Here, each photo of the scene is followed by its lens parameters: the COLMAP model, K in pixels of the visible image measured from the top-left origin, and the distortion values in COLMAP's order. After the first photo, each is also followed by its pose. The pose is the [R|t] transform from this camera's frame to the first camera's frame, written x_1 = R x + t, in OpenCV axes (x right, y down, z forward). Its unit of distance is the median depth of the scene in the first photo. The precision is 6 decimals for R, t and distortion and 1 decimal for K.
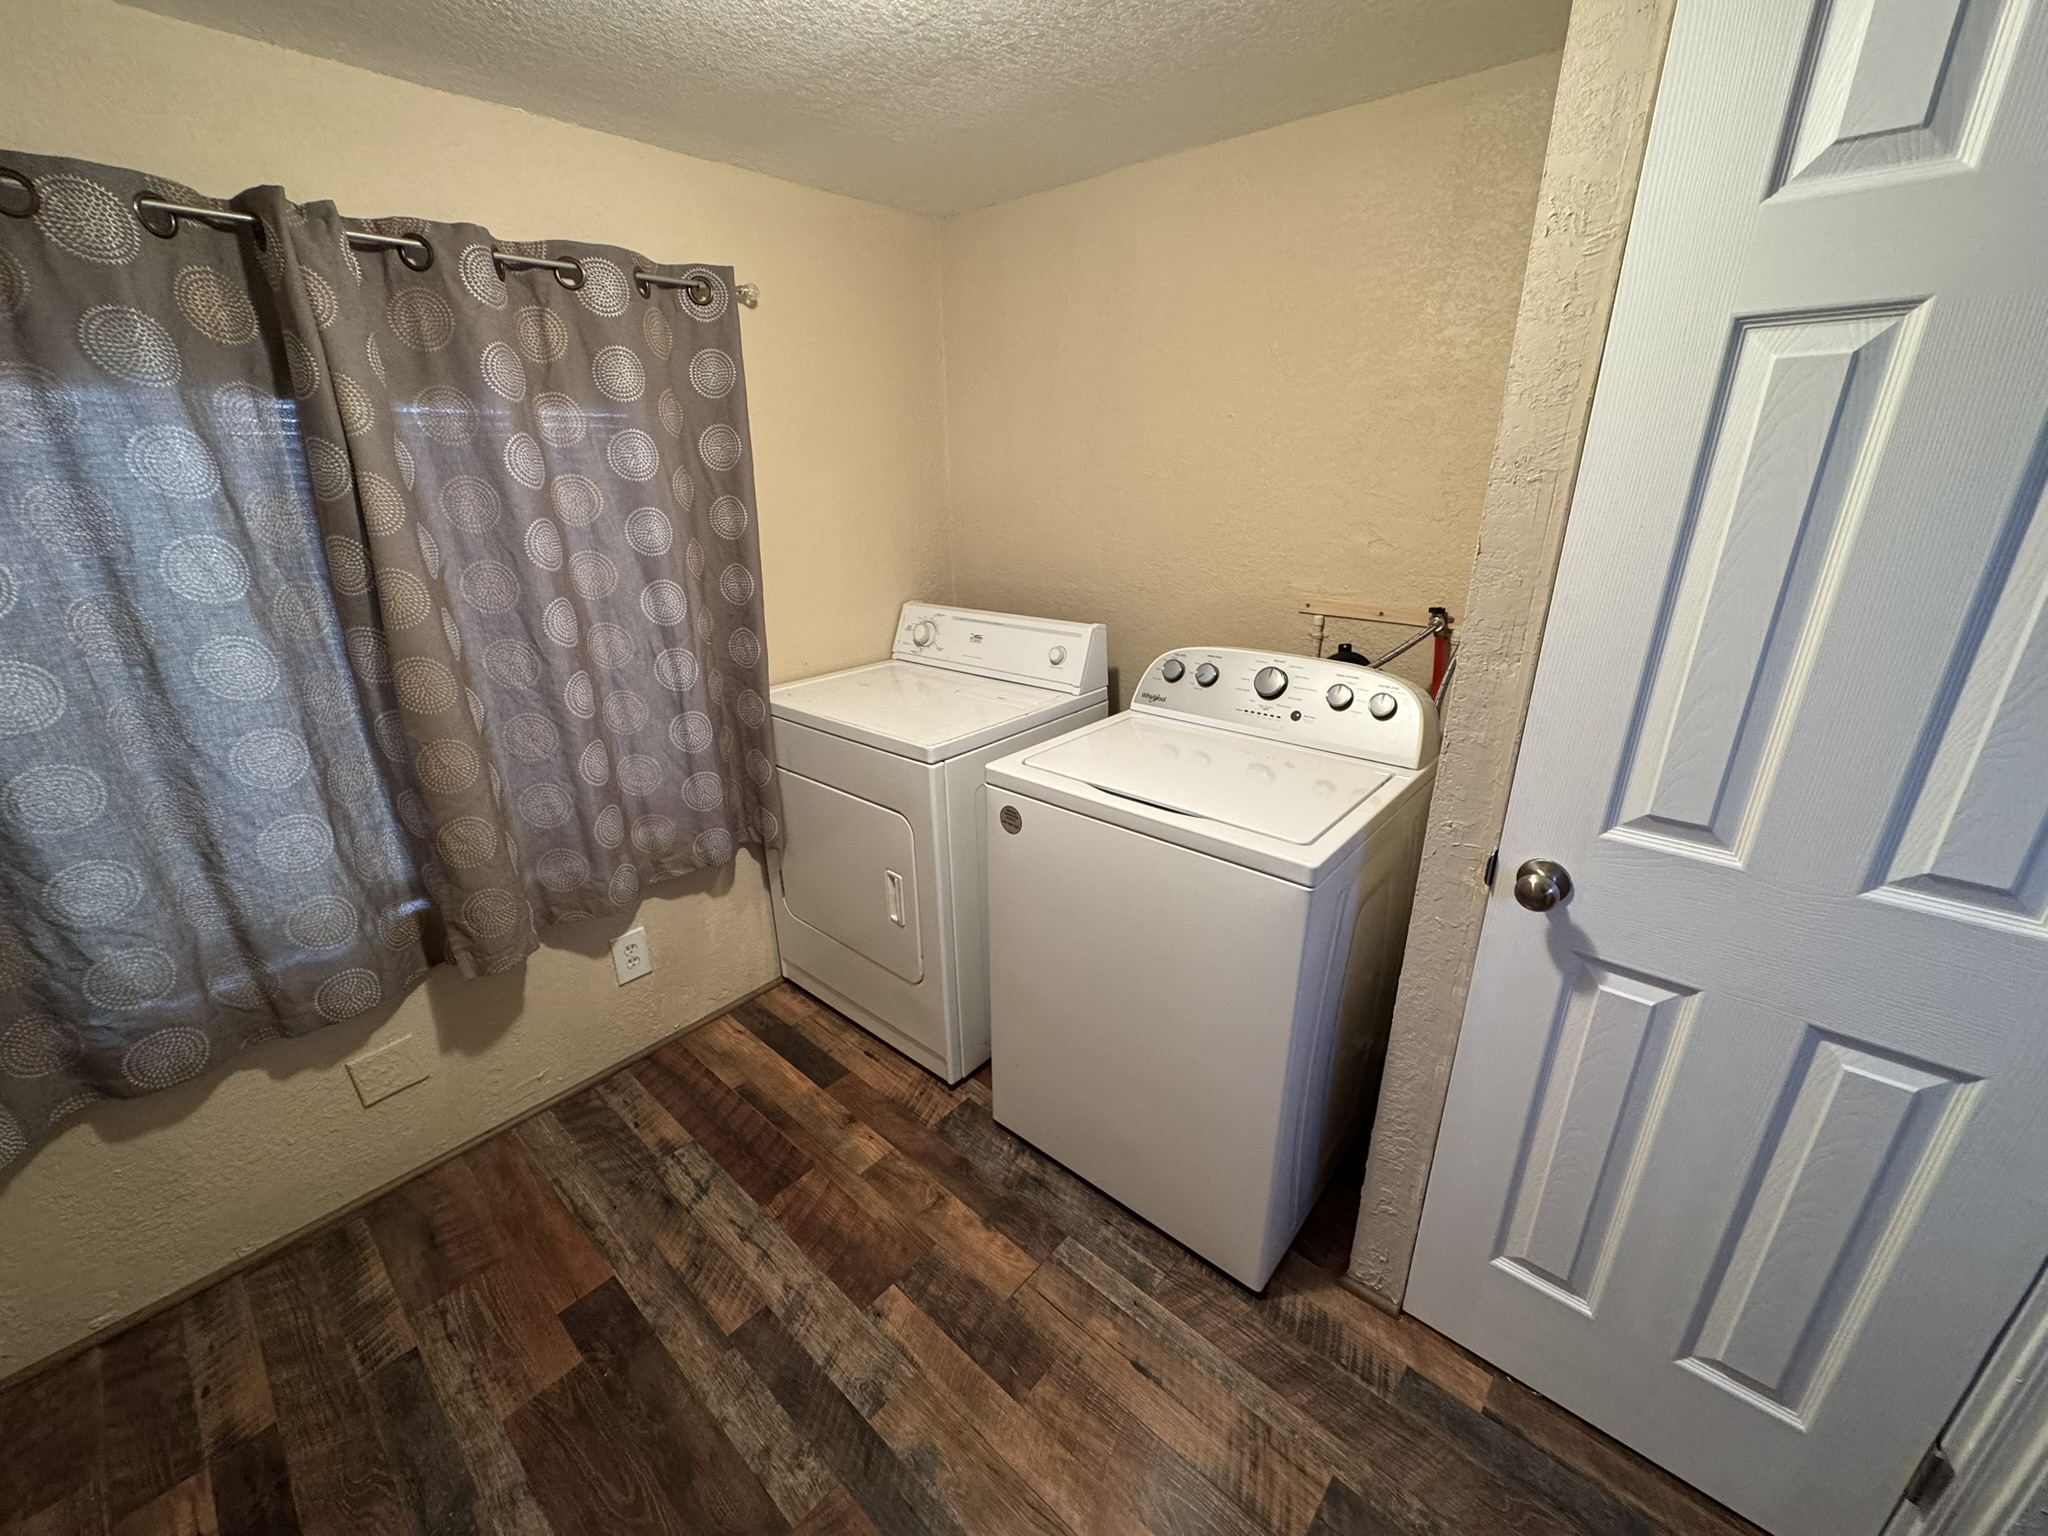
lens RADIAL K [[811.9, 0, 1024.0], [0, 811.9, 768.0], [0, 0, 1]] dist [-0.001427, 0.000101]
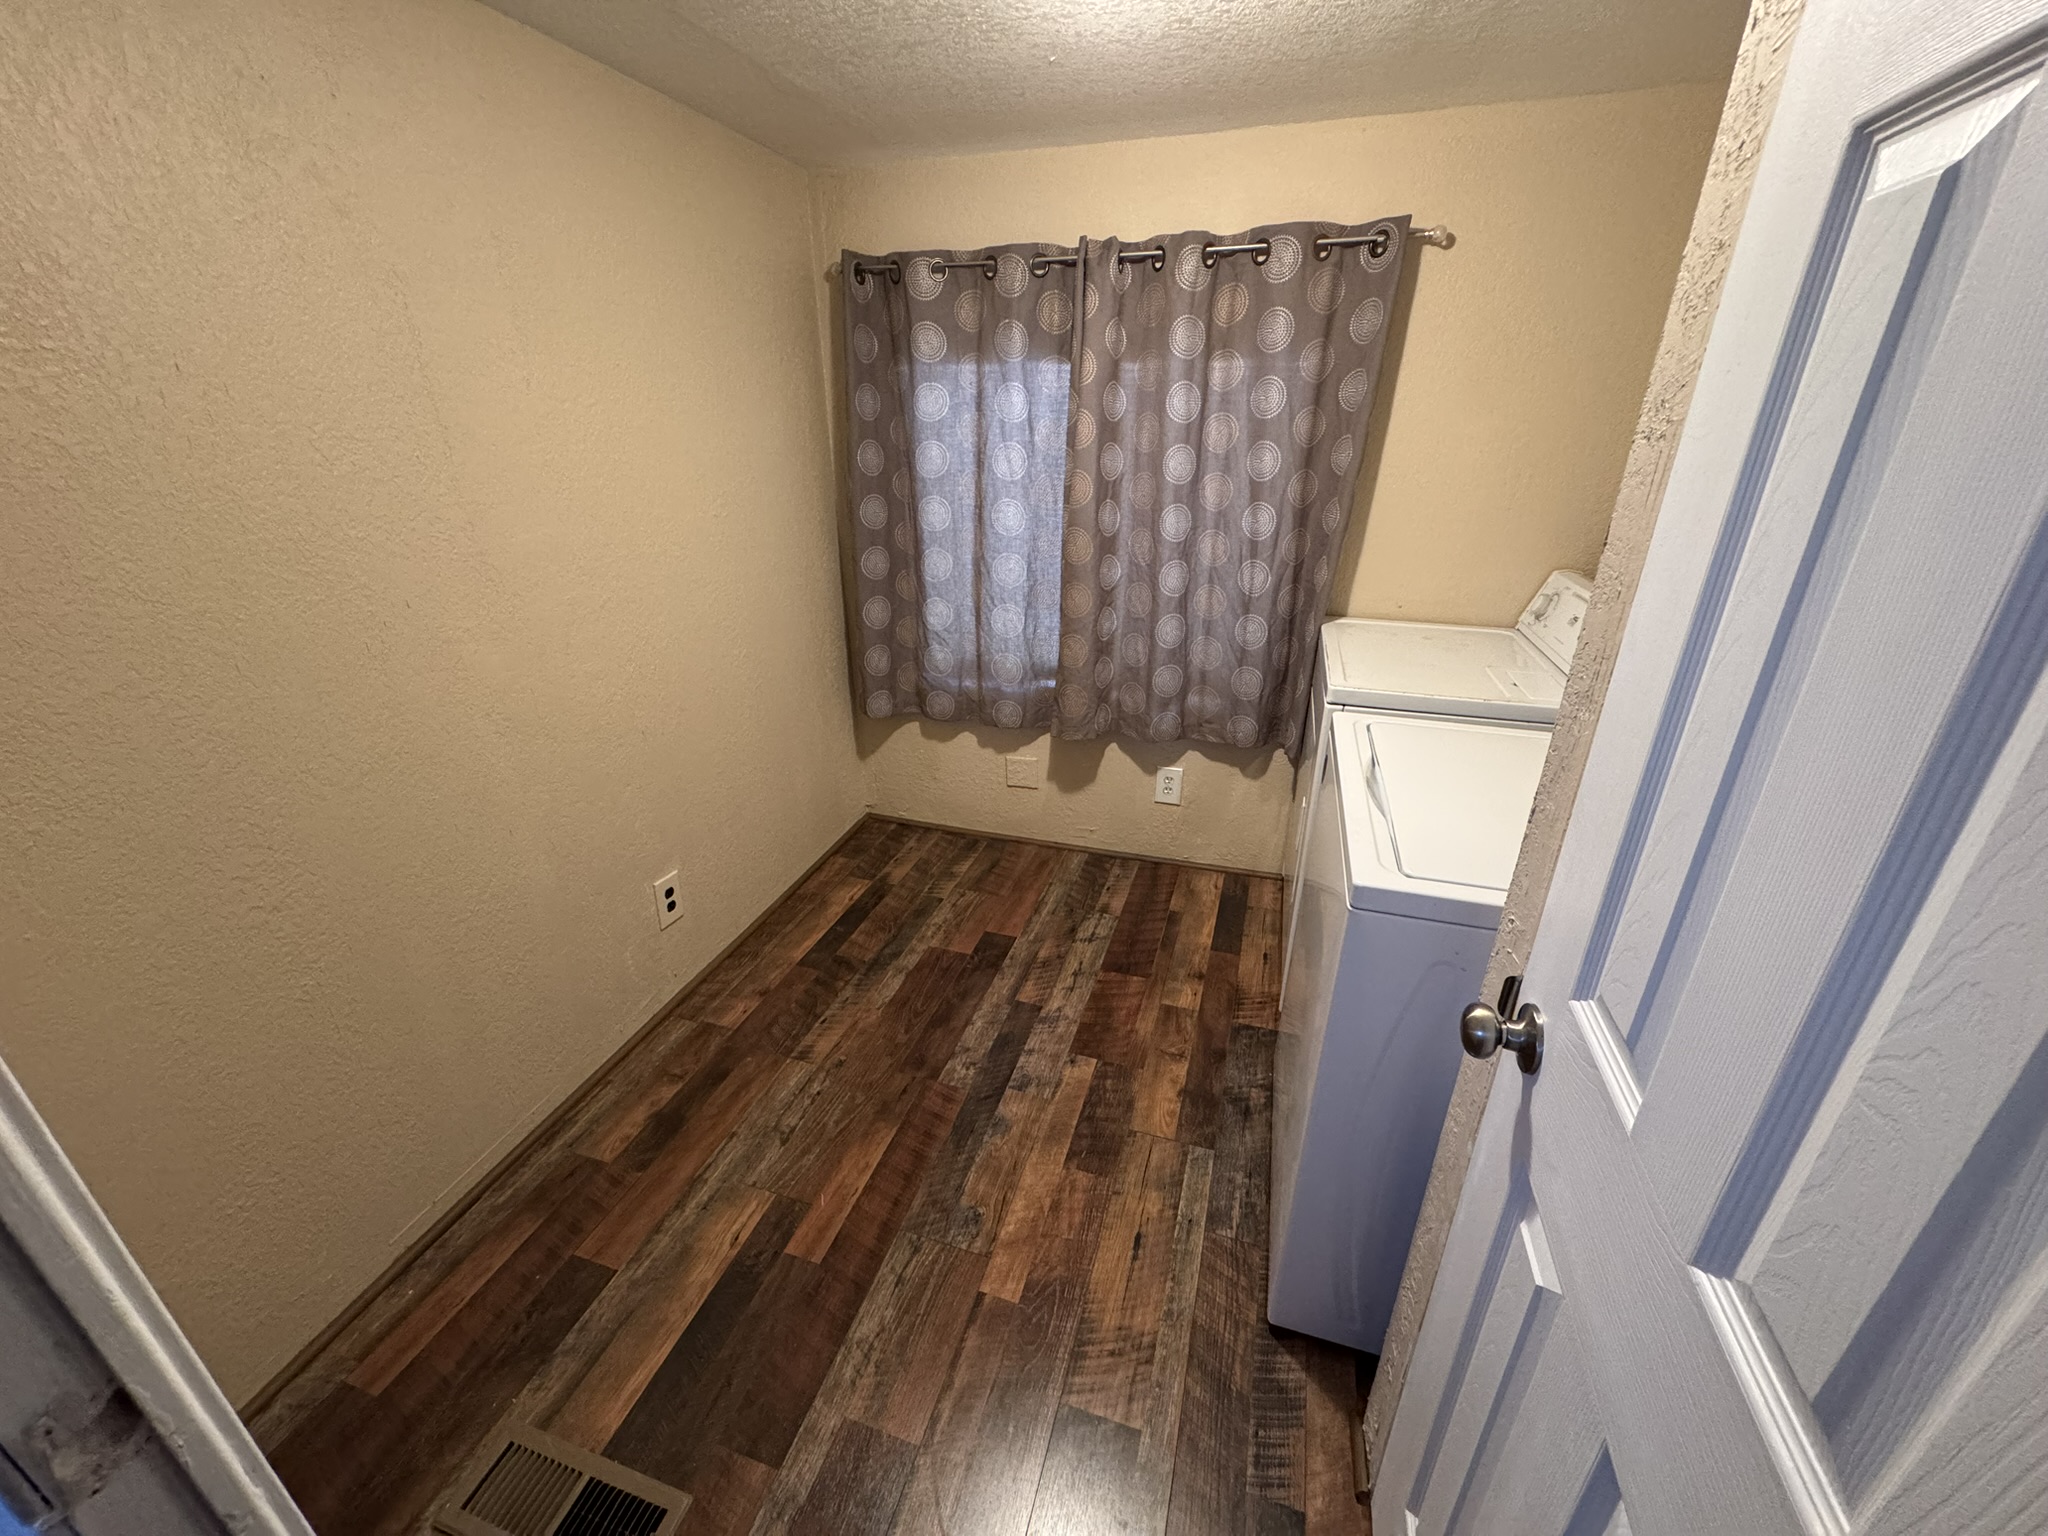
lens RADIAL K [[811.9, 0, 1024.0], [0, 811.9, 768.0], [0, 0, 1]] dist [-0.001427, 0.000101]
pose [[0.404922, 0.377445, -0.832811, 0.680014], [-0.324481, 0.910857, 0.255051, -0.073637], [0.854839, 0.166956, 0.491300, 0.189850]]
